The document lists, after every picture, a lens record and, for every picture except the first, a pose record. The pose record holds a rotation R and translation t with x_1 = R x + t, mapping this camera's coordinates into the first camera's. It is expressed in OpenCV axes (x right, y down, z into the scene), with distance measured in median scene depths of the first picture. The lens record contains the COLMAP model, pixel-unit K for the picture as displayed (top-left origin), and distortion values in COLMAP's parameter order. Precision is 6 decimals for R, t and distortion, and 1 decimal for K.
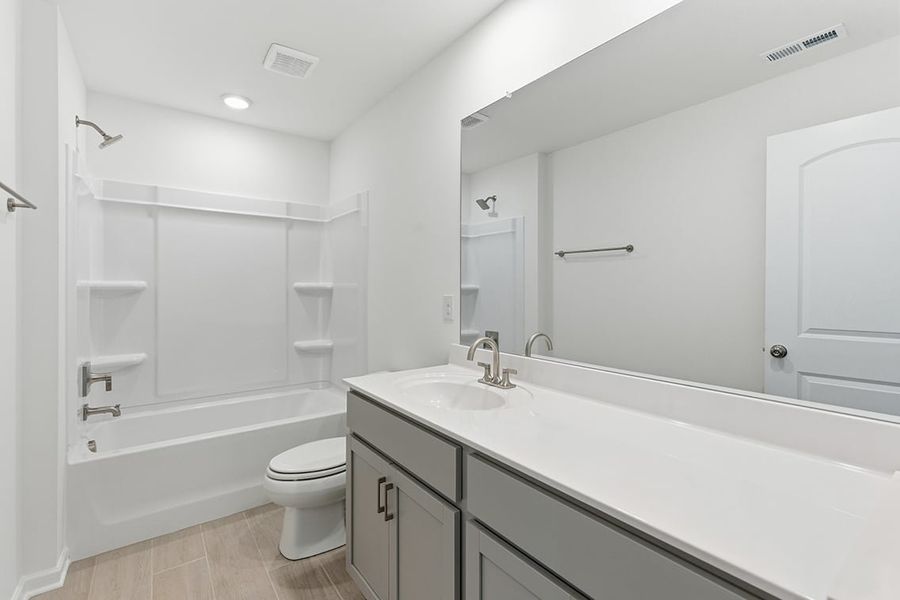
lens RADIAL K [[413.3, 0, 452.7], [0, 413.3, 285.1], [0, 0, 1]] dist [-0.001704, 0.000045]
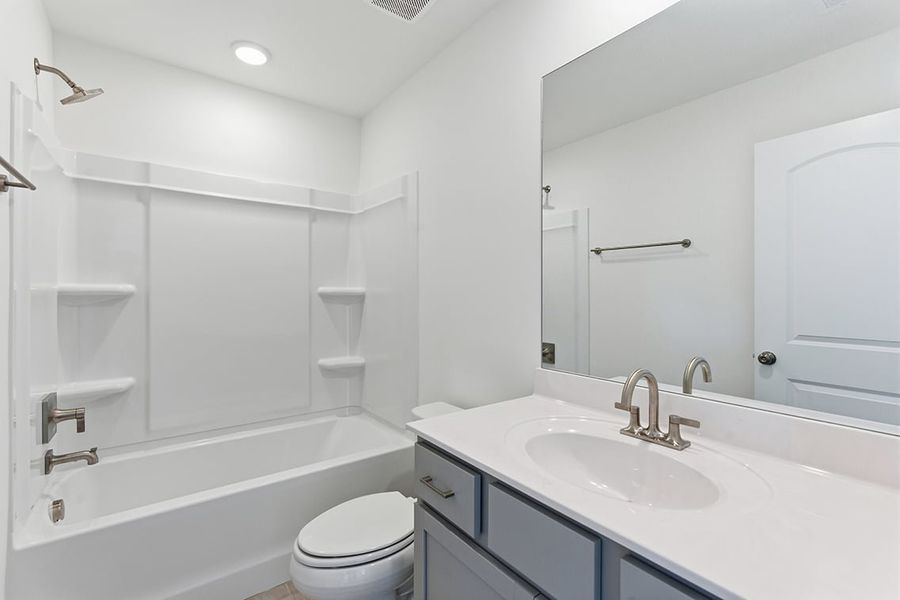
lens RADIAL K [[415.4, 0, 447.3], [0, 415.4, 290.5], [0, 0, 1]] dist [0.019770, -0.000407]
pose [[0.999987, 0.002802, -0.004352, -0.152605], [-0.002800, 0.999996, 0.000407, -0.000071], [0.004353, -0.000395, 0.999990, 0.214985]]
